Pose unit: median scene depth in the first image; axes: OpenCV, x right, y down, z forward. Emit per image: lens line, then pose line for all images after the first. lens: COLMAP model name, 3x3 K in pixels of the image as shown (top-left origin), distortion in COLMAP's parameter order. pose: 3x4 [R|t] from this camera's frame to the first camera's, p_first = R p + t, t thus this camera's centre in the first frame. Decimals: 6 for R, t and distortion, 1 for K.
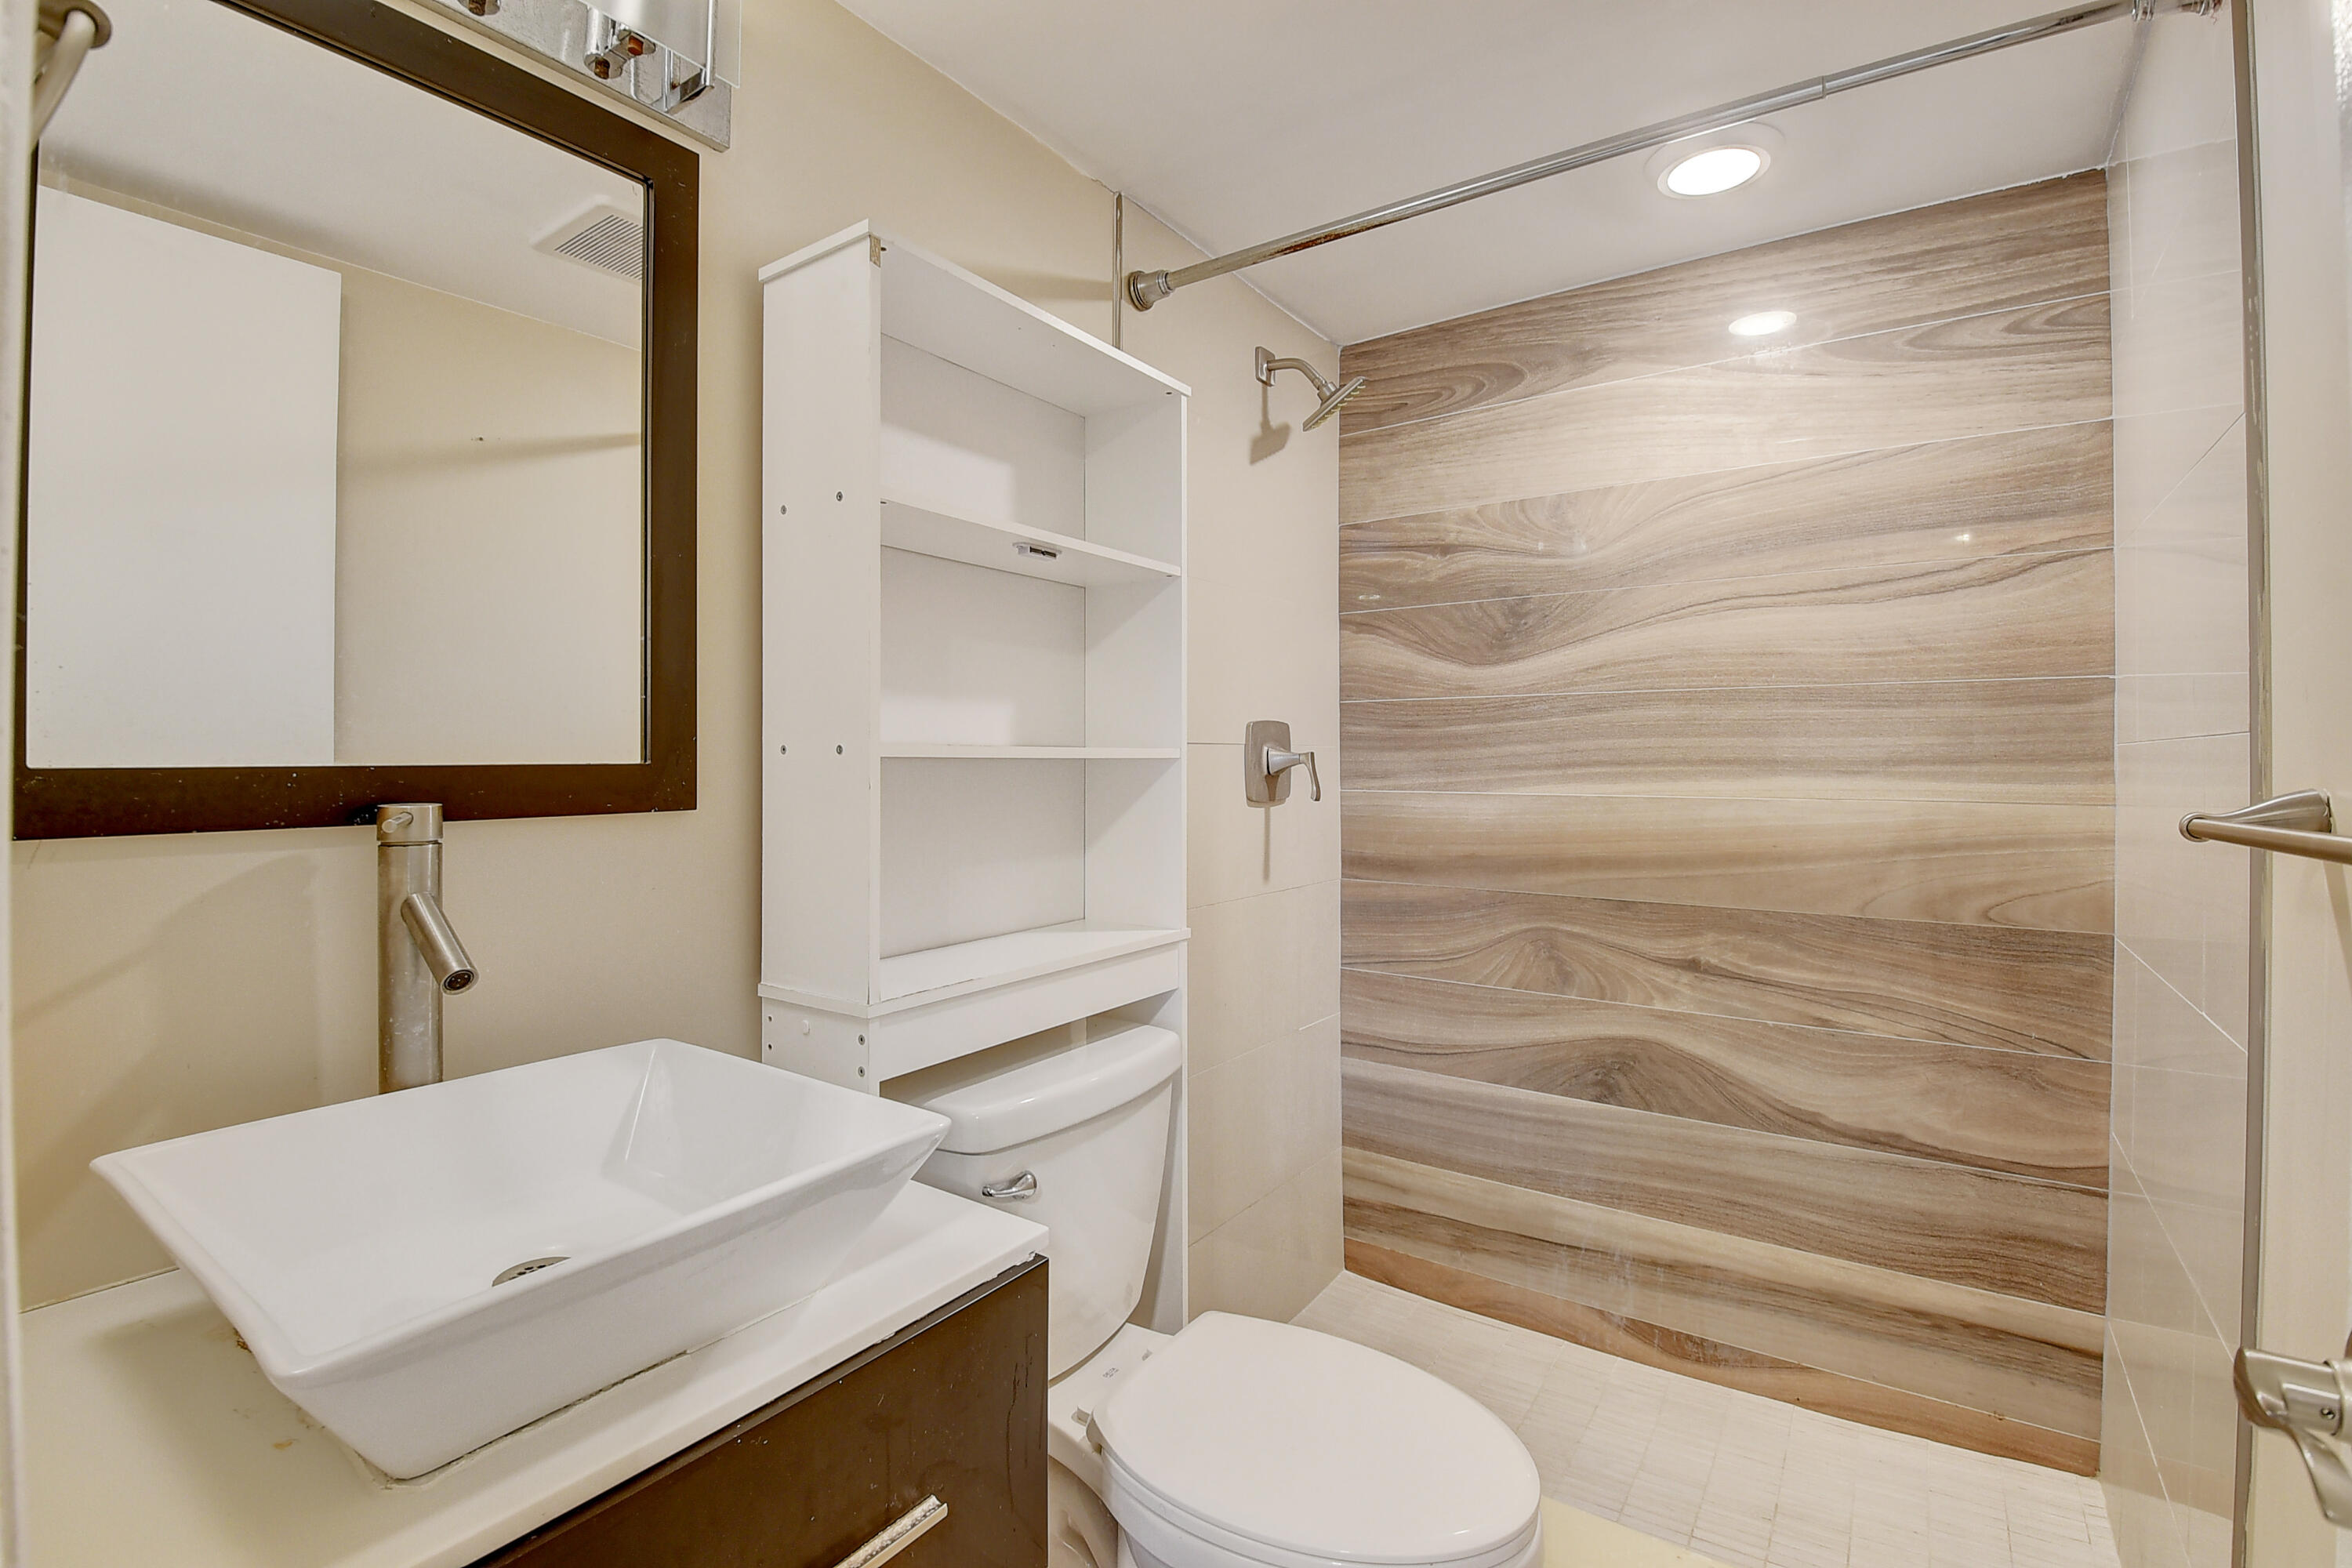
lens RADIAL K [[1042.6, 0, 1169.7], [0, 1042.6, 762.4], [0, 0, 1]] dist [0.023641, -0.022401]
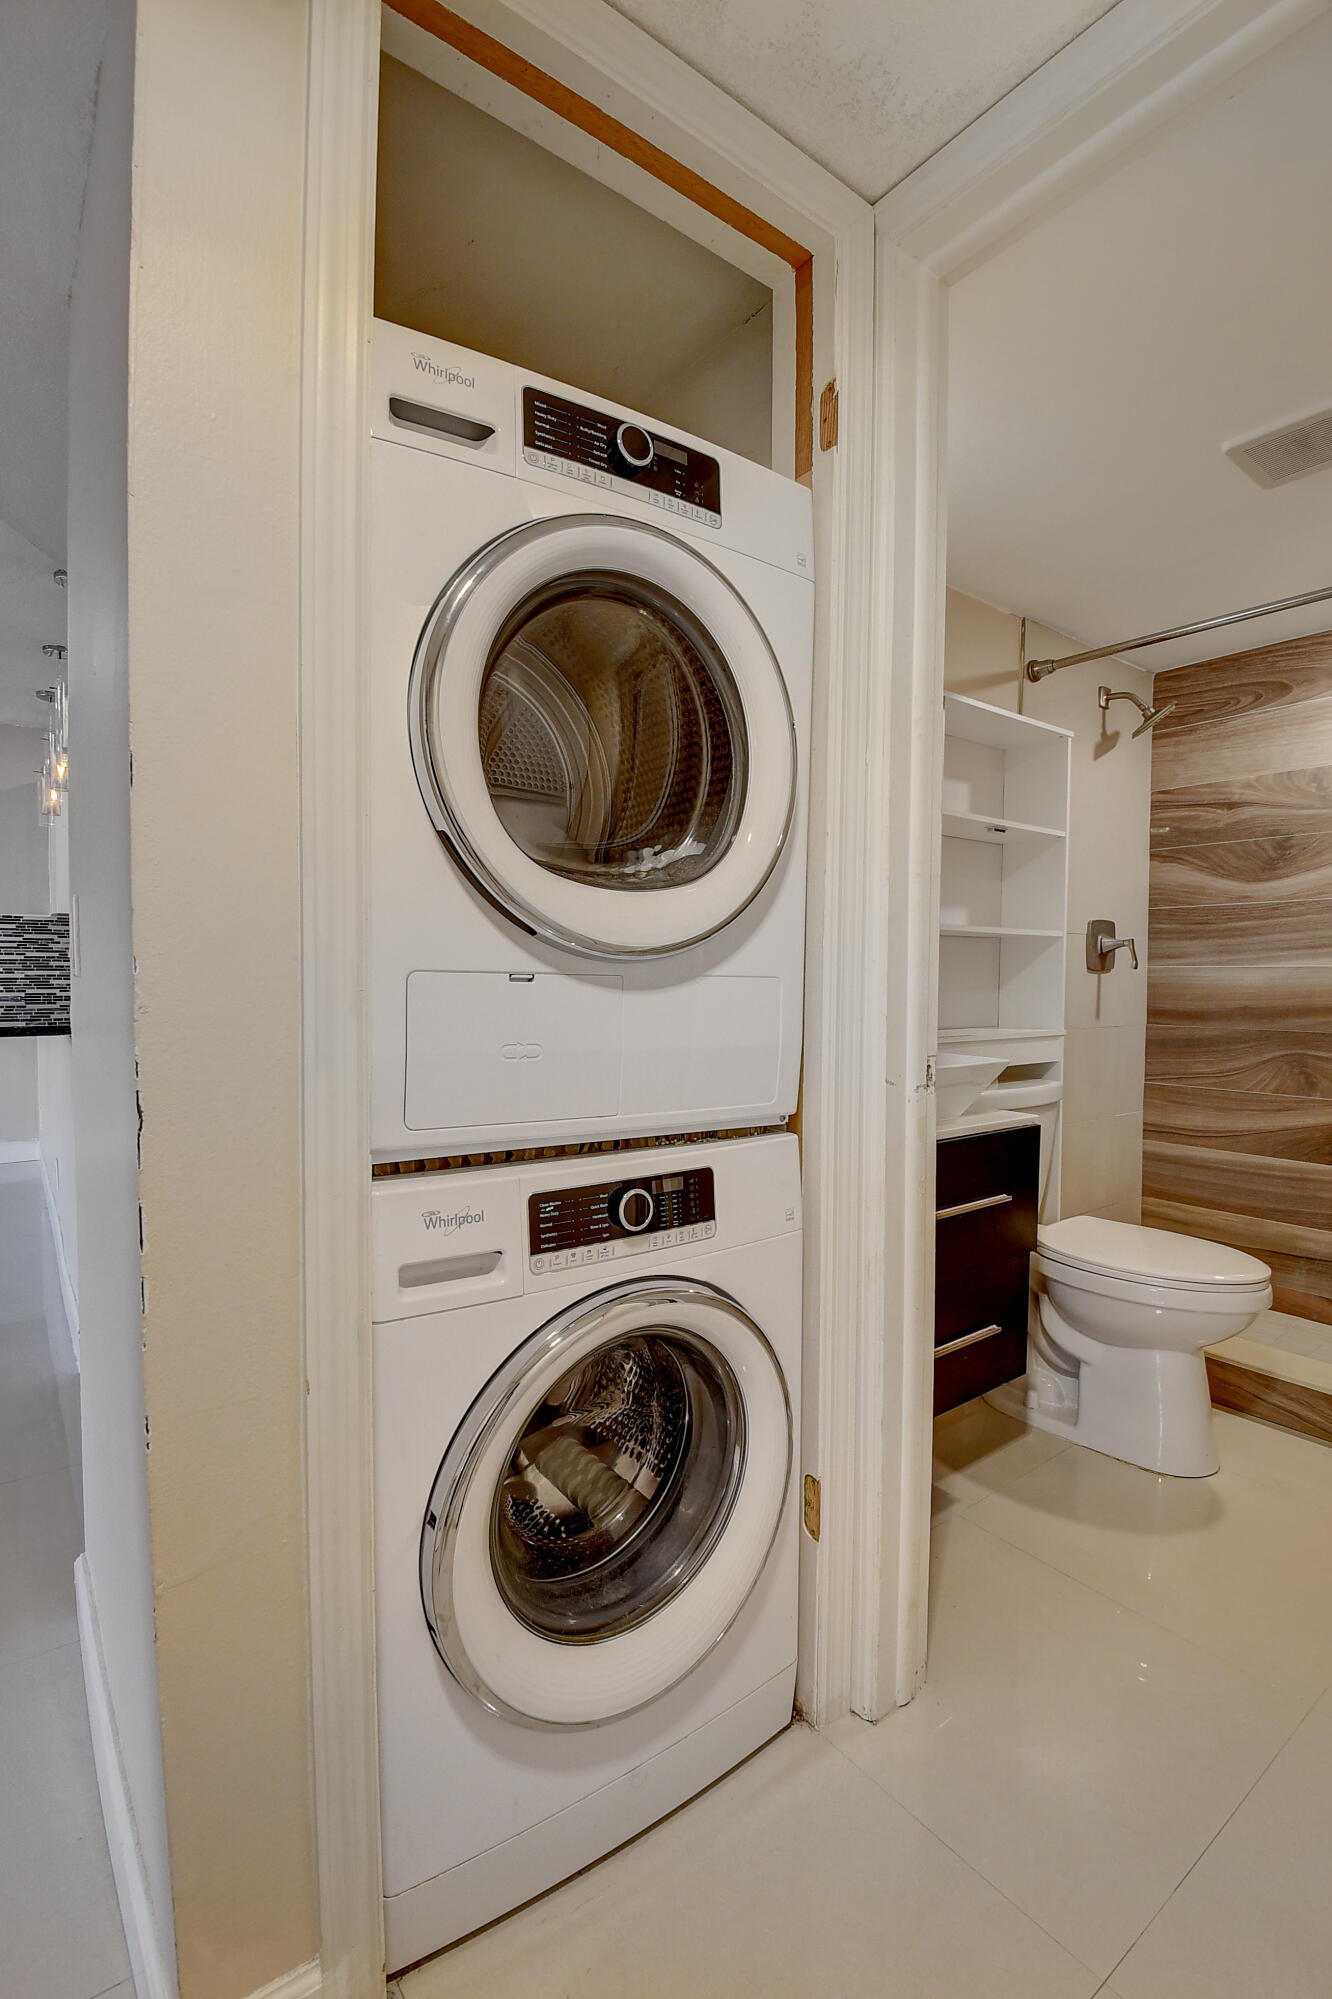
lens RADIAL K [[879.0, 0, 647.3], [0, 879.0, 1007.6], [0, 0, 1]] dist [0.018494, -0.034980]
pose [[0.949954, 0.017306, -0.311910, -0.139772], [-0.005859, 0.999276, 0.037599, 0.046642], [0.312335, -0.033890, 0.949367, -0.494532]]
